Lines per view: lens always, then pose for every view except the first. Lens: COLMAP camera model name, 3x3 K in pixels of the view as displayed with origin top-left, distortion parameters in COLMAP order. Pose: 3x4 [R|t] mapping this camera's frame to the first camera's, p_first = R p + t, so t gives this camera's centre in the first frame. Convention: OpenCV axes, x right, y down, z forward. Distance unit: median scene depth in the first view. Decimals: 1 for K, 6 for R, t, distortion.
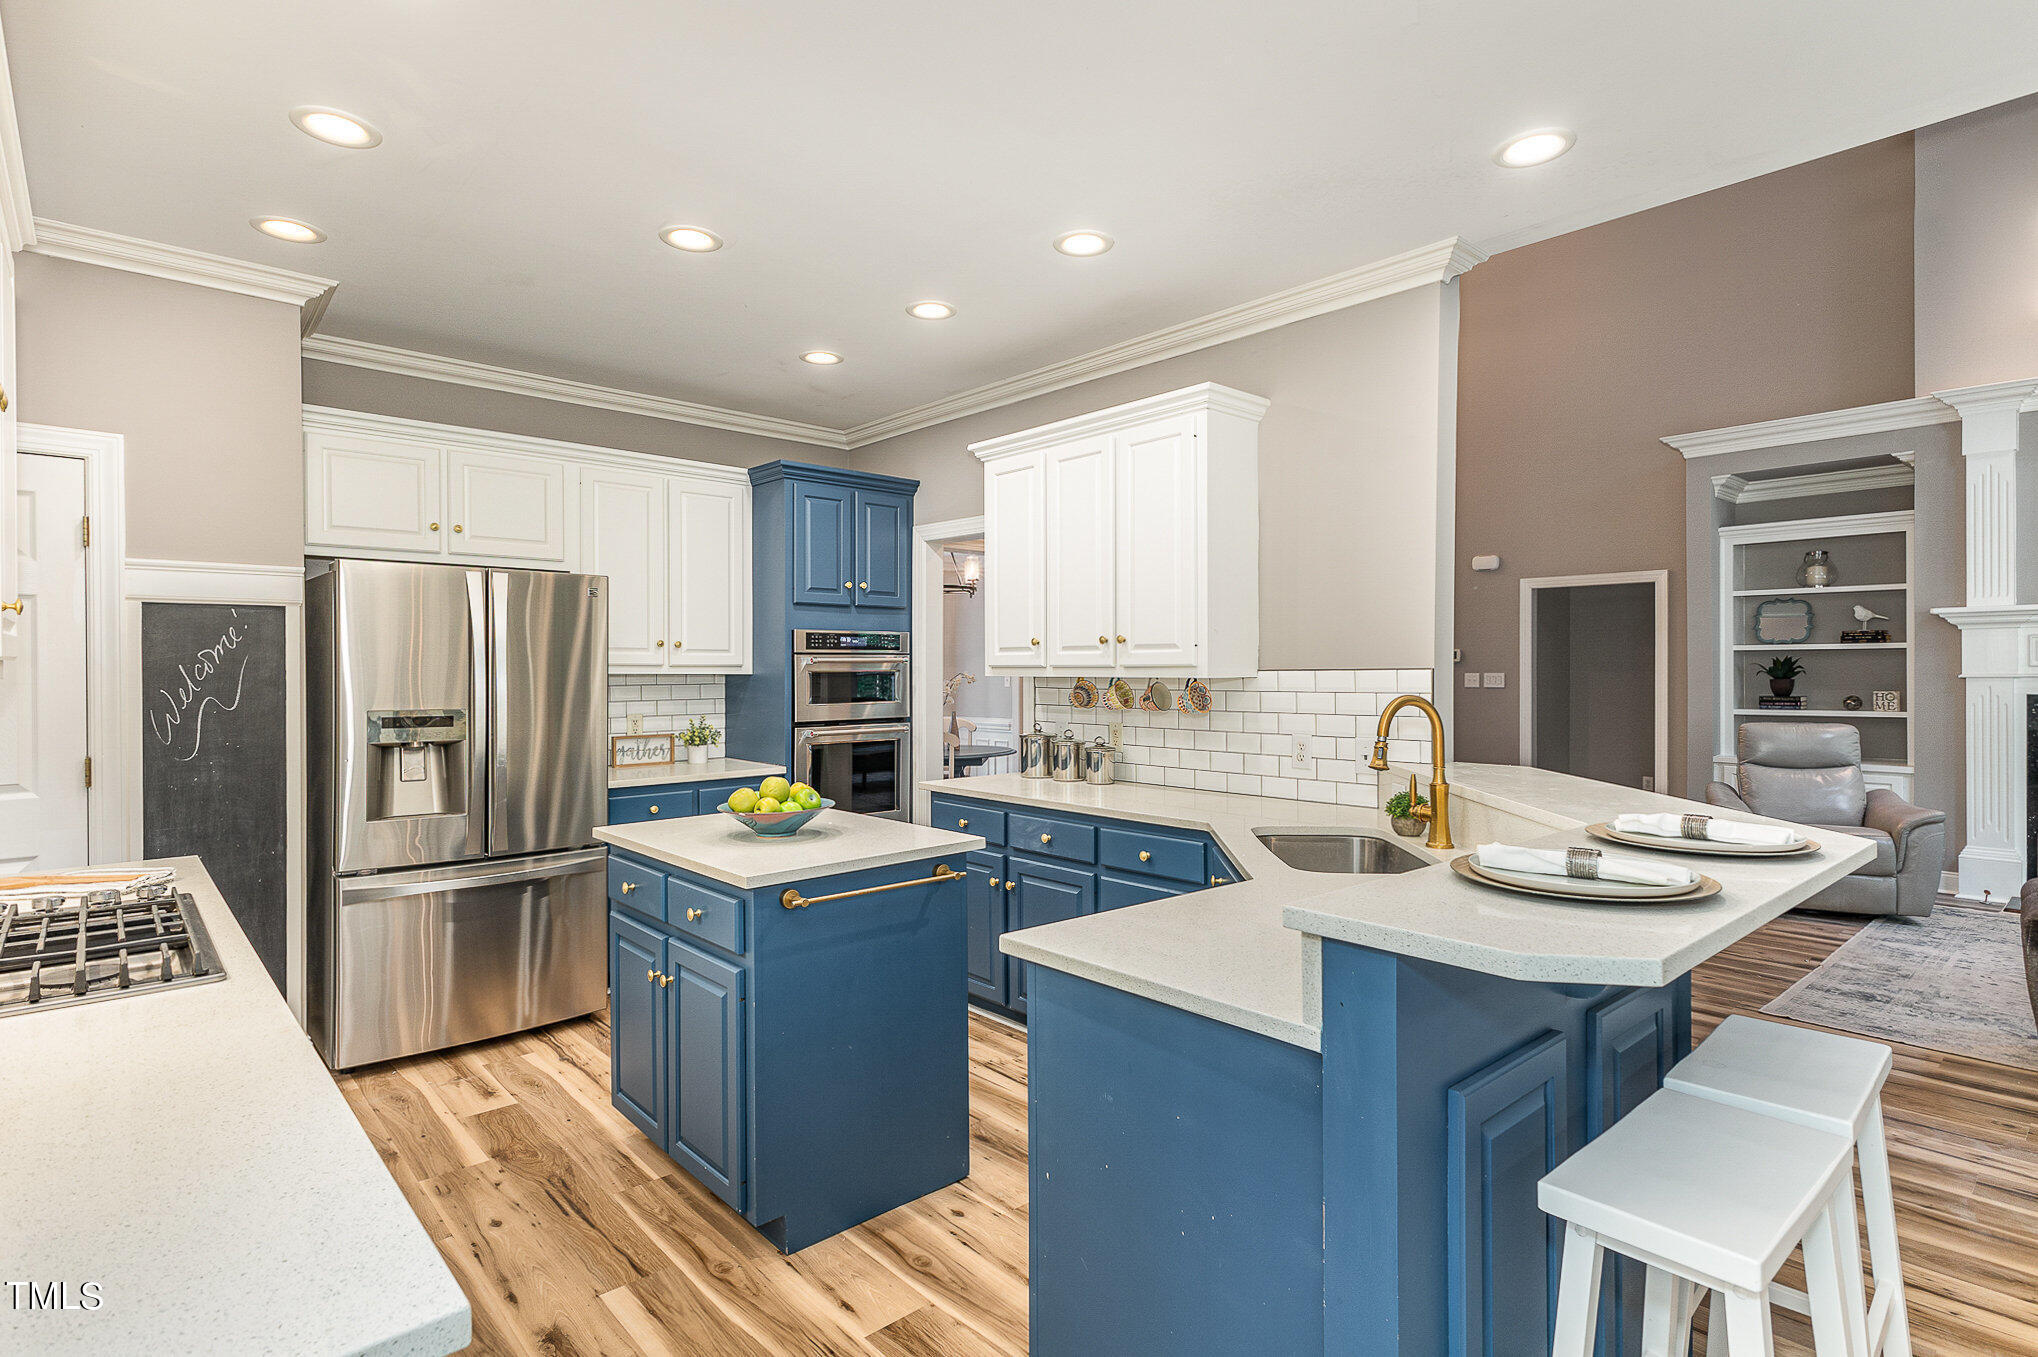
lens RADIAL K [[1022.8, 0, 1032.7], [0, 1022.8, 672.4], [0, 0, 1]] dist [0.004957, 0.001650]
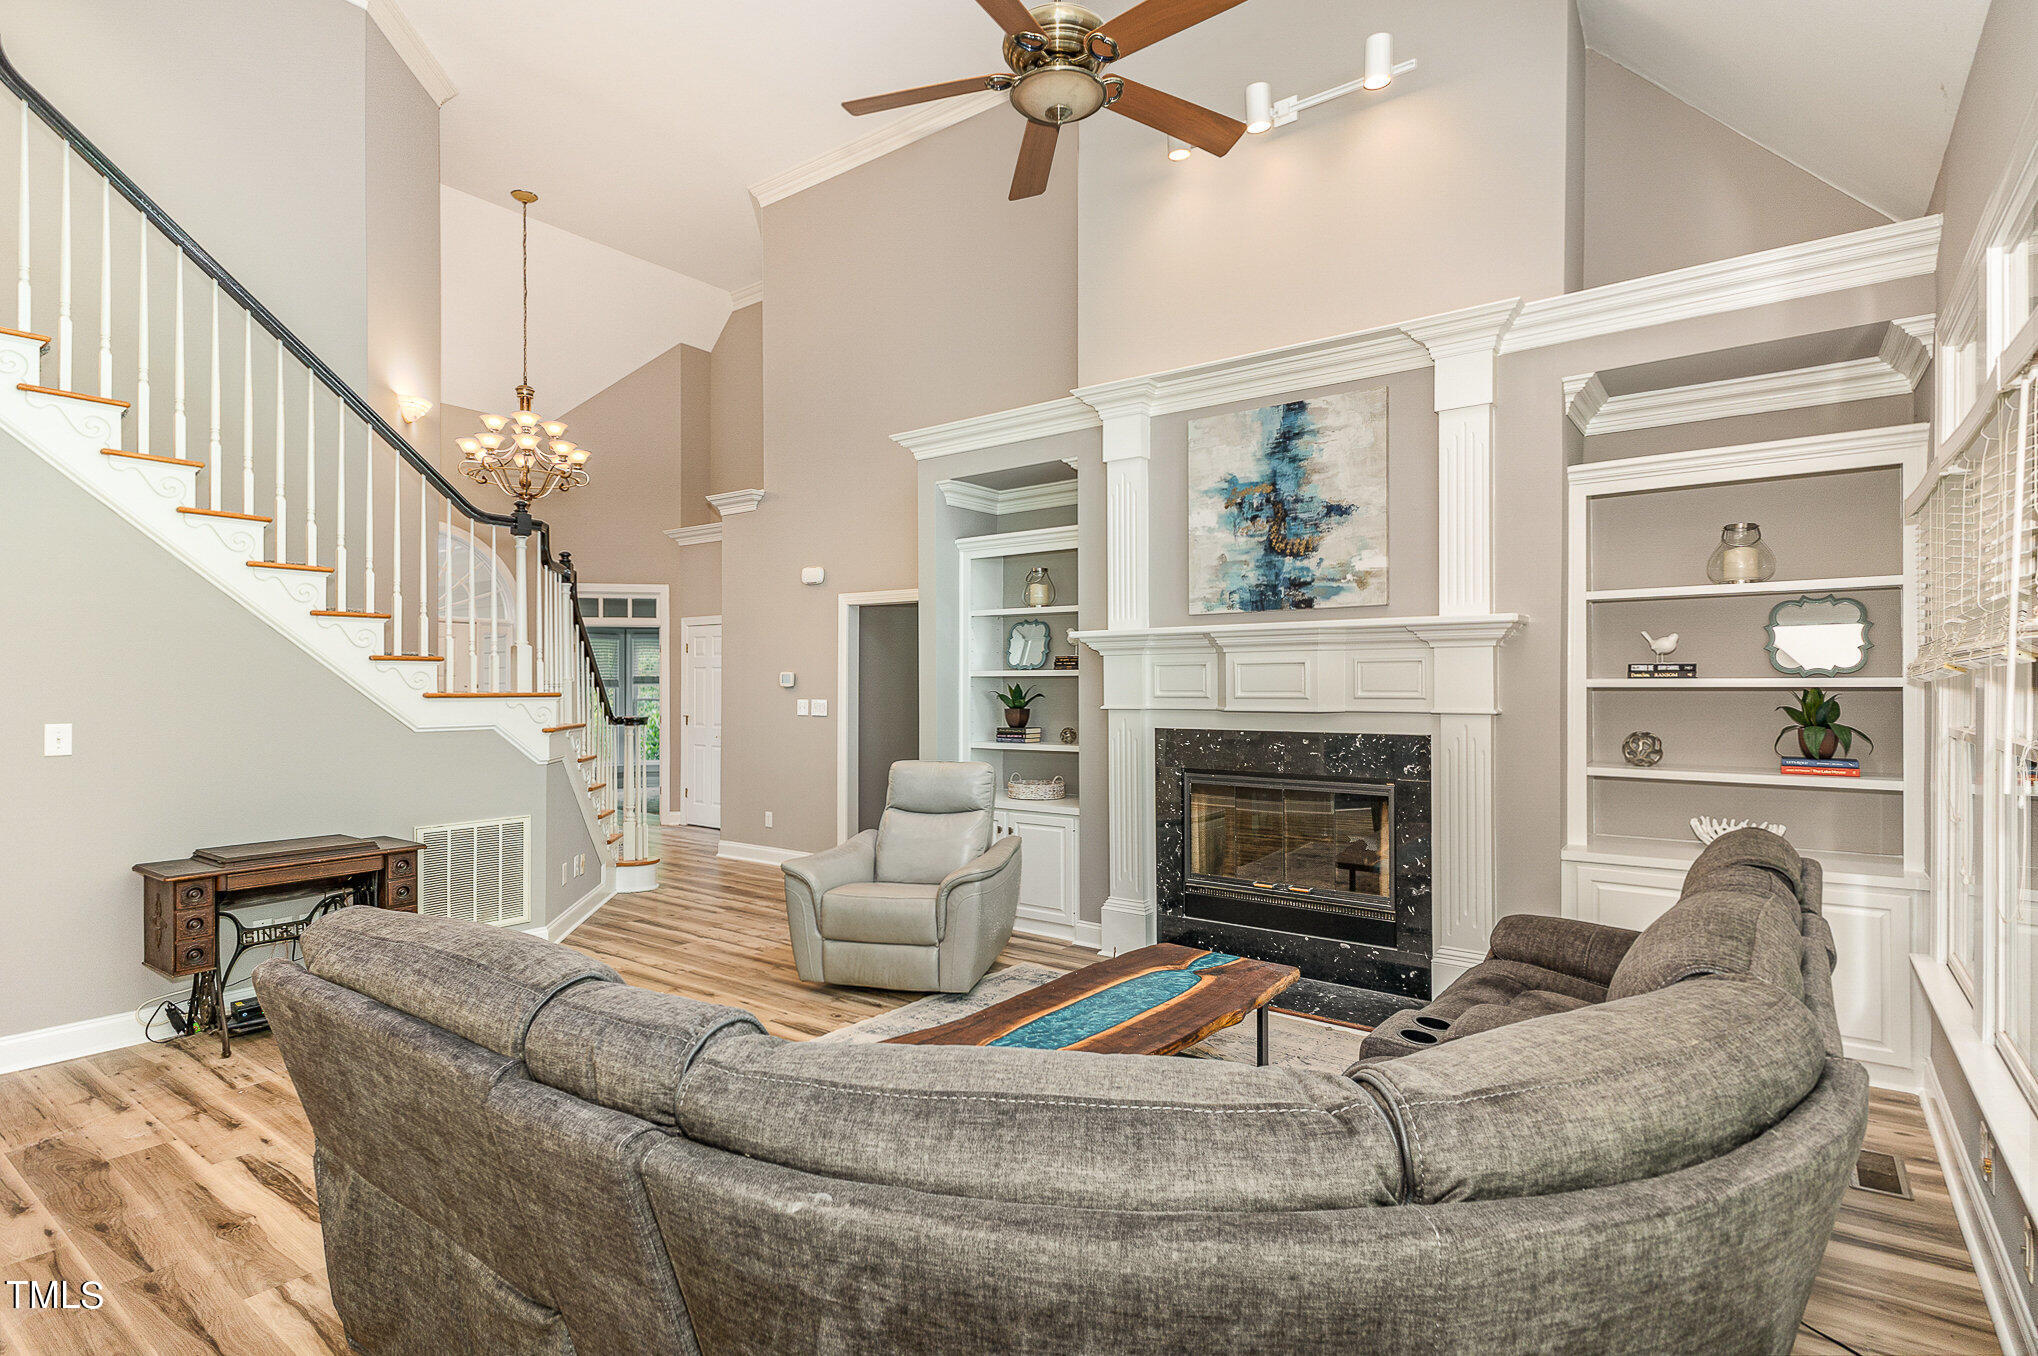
lens RADIAL K [[1022.8, 0, 1004.0], [0, 1022.8, 685.1], [0, 0, 1]] dist [0.004957, 0.001650]
pose [[0.978831, 0.003326, 0.204642, 0.551511], [-0.002550, 0.999989, -0.004059, -0.010673], [-0.204653, 0.003451, 0.978829, 0.125877]]
